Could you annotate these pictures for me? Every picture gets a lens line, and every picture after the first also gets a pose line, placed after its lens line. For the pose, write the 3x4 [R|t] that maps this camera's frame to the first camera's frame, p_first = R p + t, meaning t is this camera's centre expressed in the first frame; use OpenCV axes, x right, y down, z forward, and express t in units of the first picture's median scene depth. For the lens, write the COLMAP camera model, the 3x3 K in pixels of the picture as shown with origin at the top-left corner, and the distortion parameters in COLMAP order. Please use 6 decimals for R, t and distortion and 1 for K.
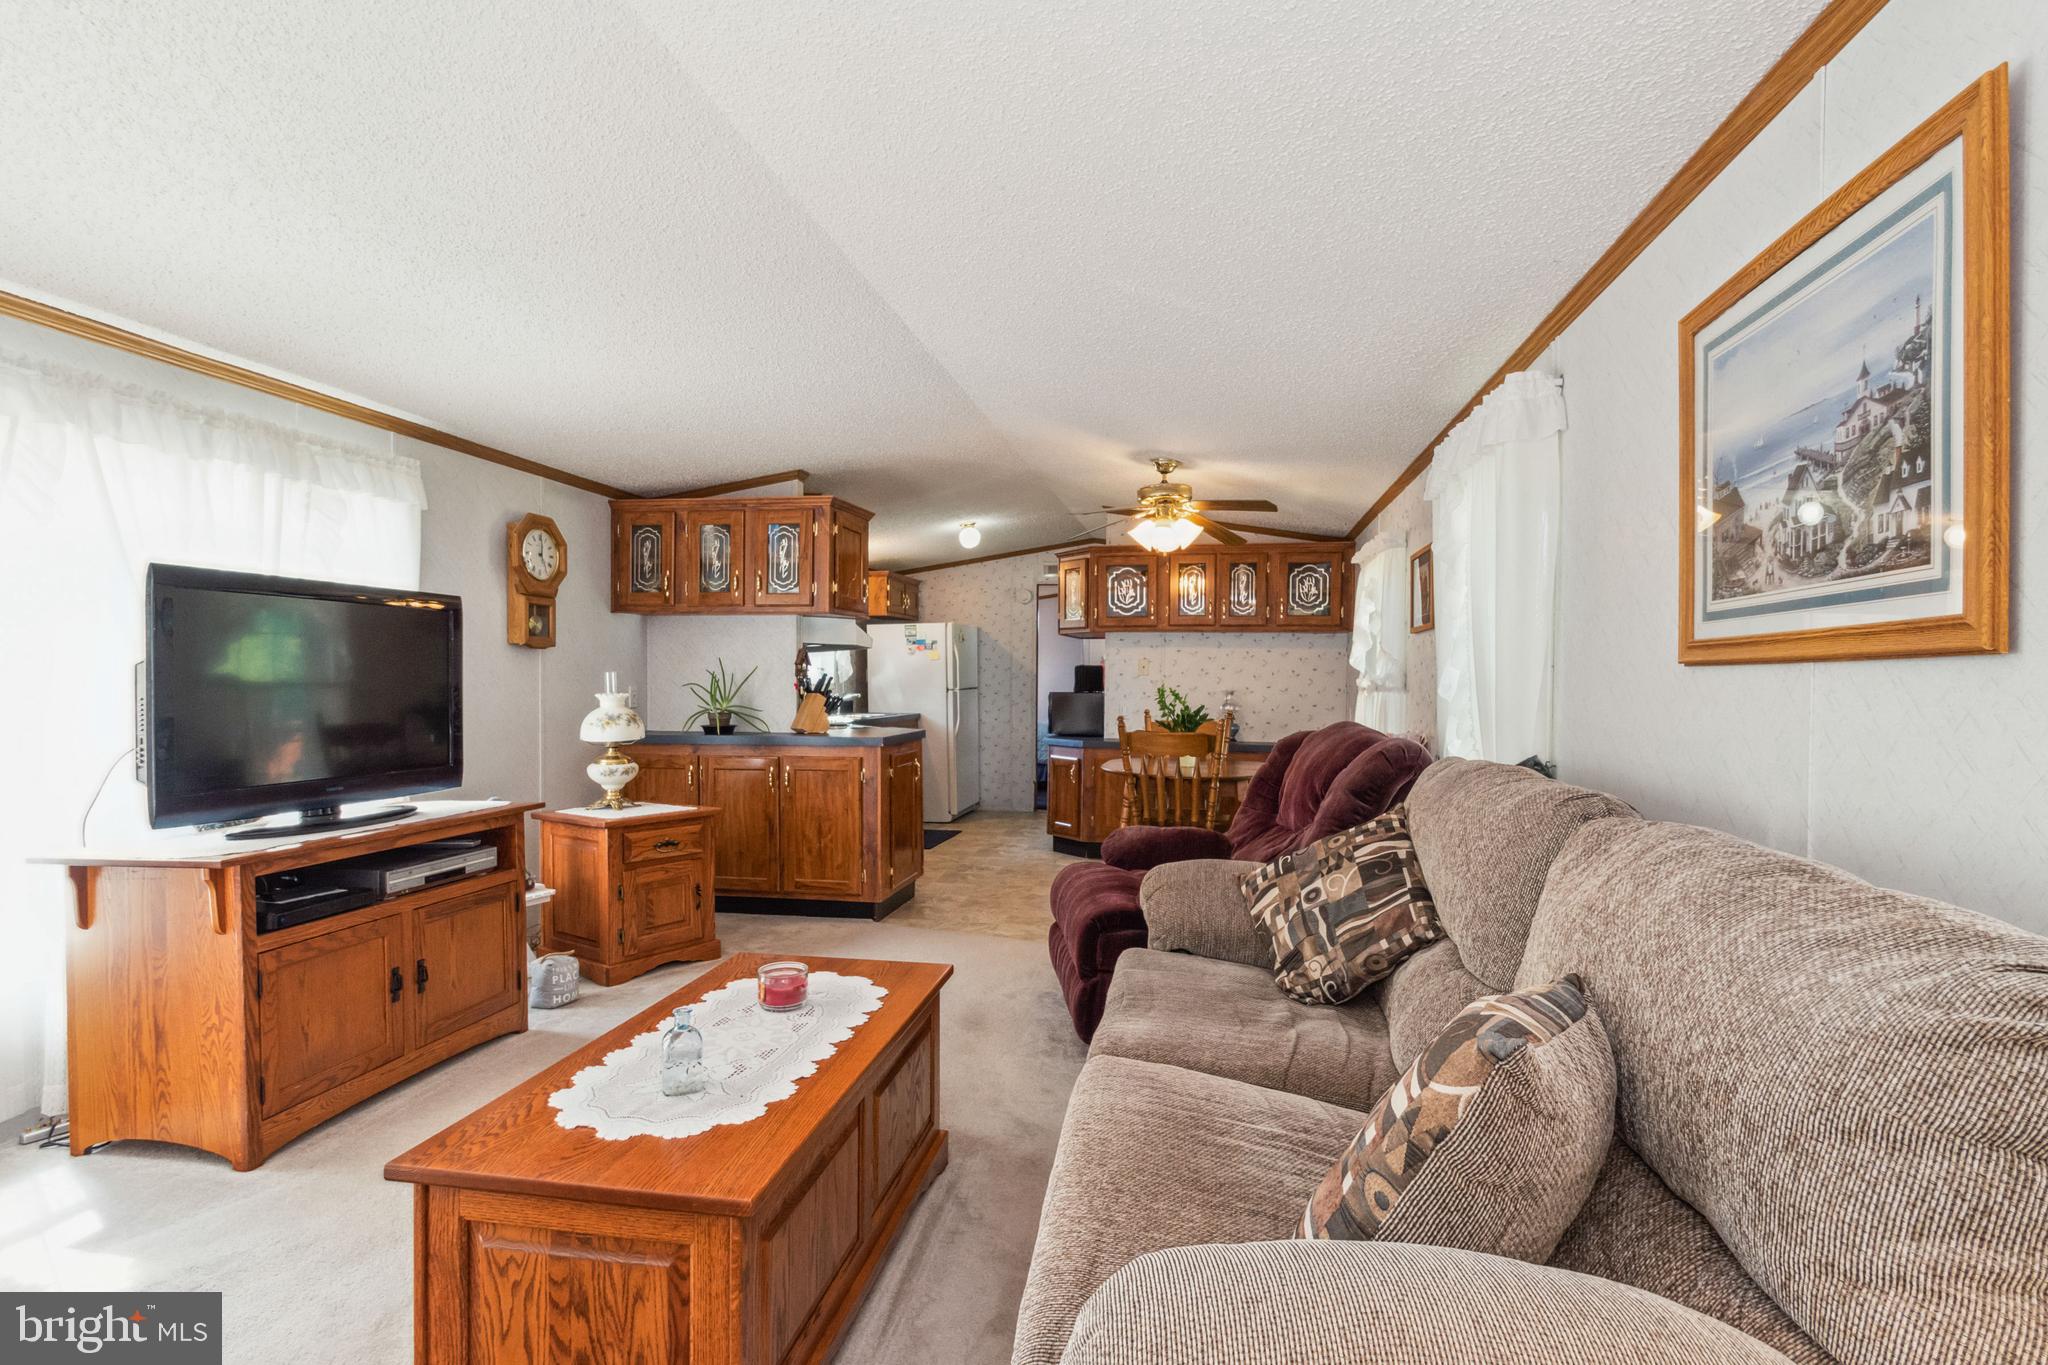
lens RADIAL K [[1010.4, 0, 1034.2], [0, 1010.4, 685.7], [0, 0, 1]] dist [-0.000094, -0.000164]
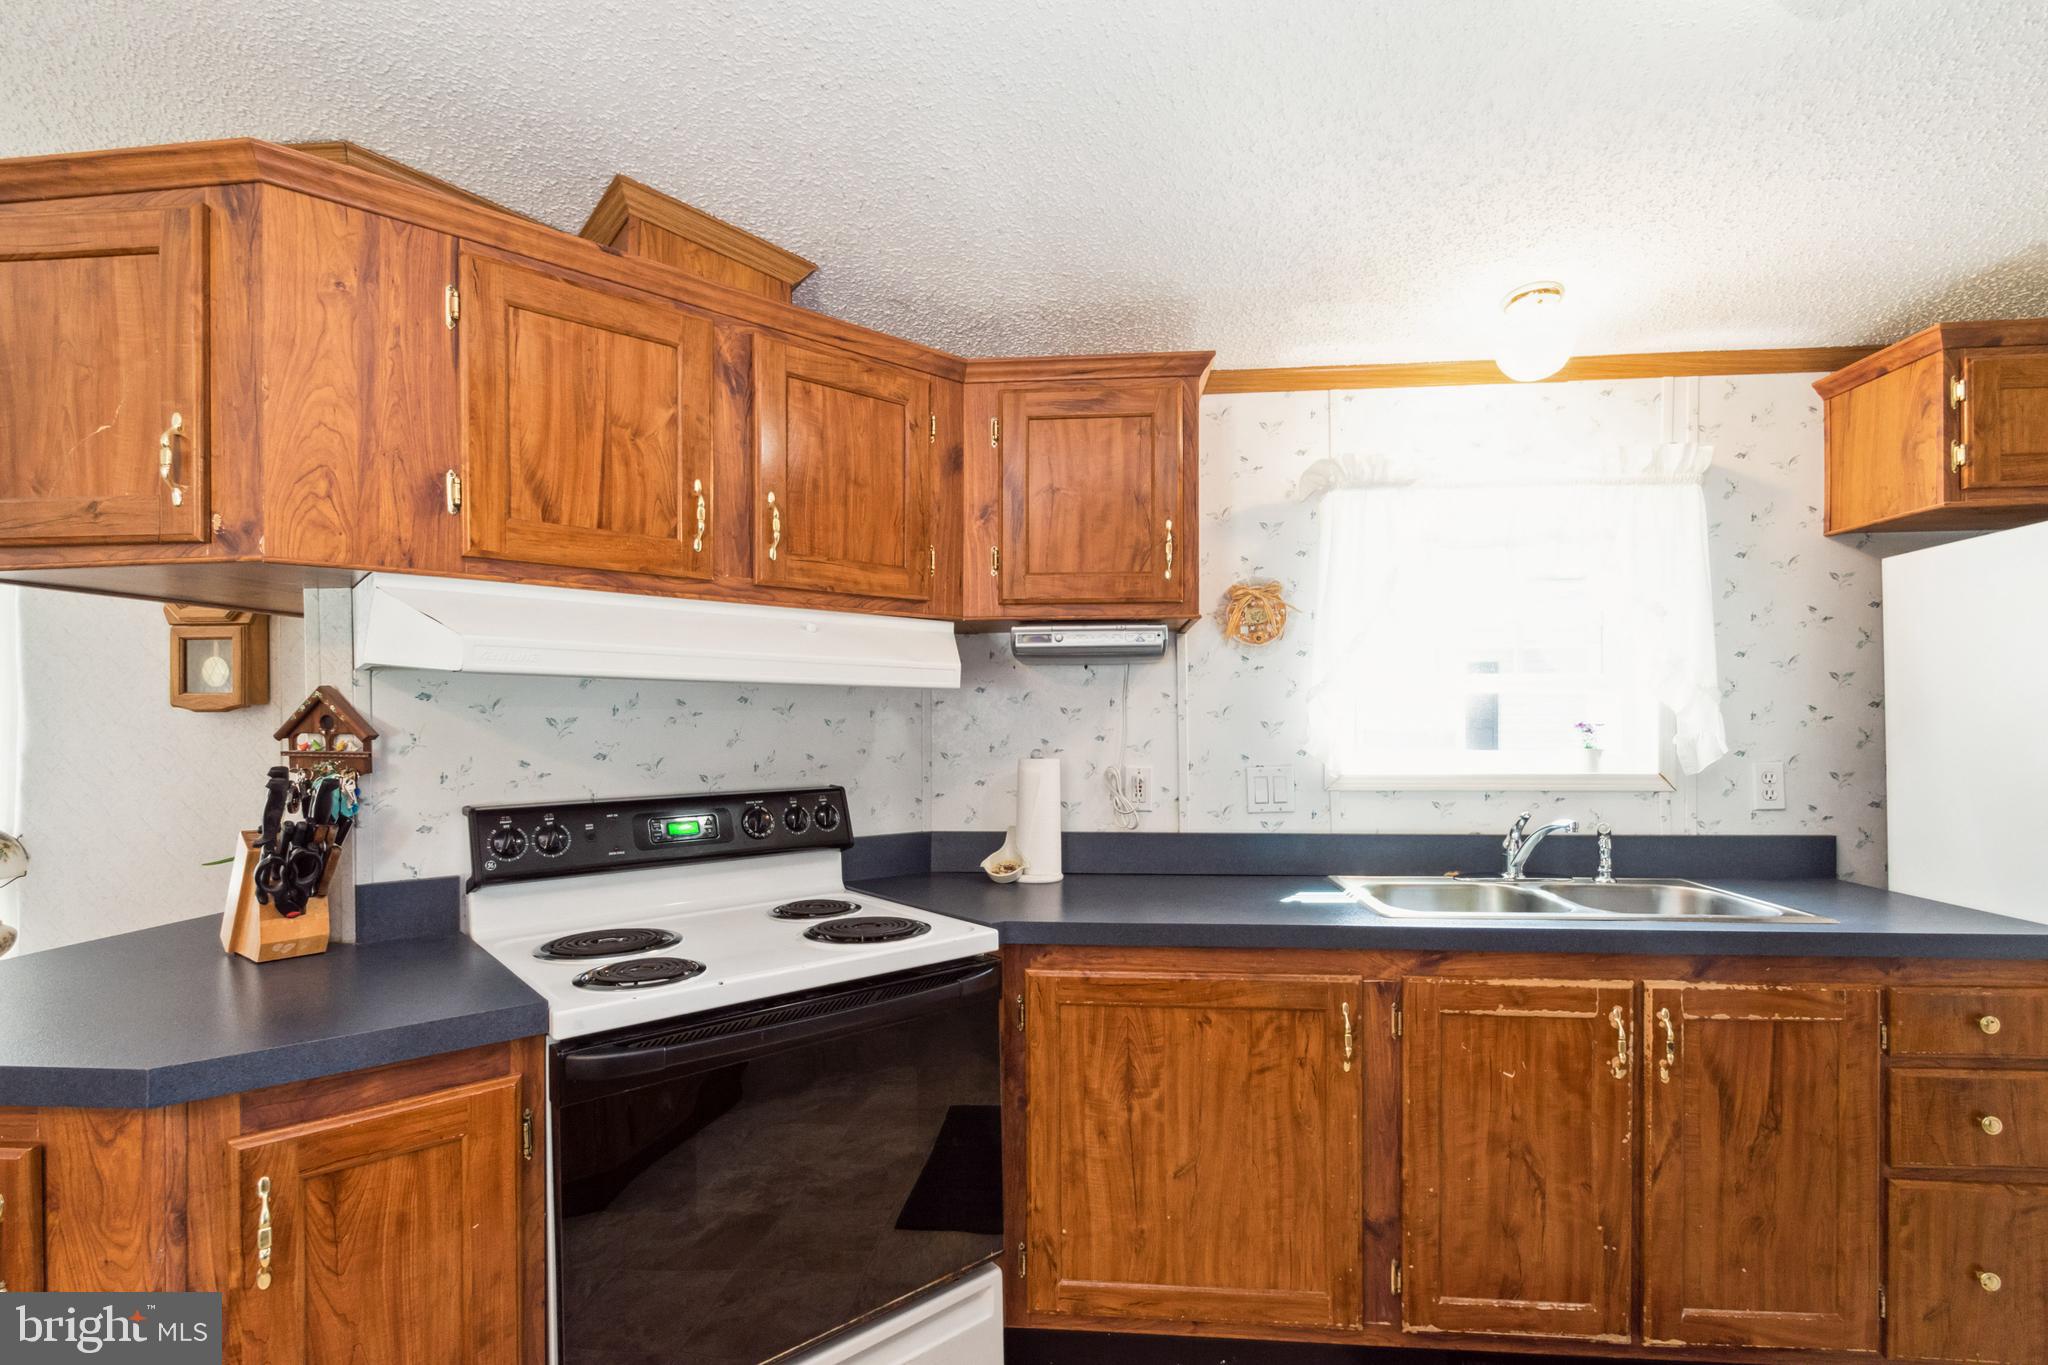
lens RADIAL K [[940.6, 0, 1019.9], [0, 940.6, 726.2], [0, 0, 1]] dist [0.001191, -0.001886]
pose [[0.093841, 0.002833, -0.995583, 0.101106], [-0.001784, 0.999995, 0.002678, -0.027350], [0.995586, 0.001525, 0.093845, 1.263237]]
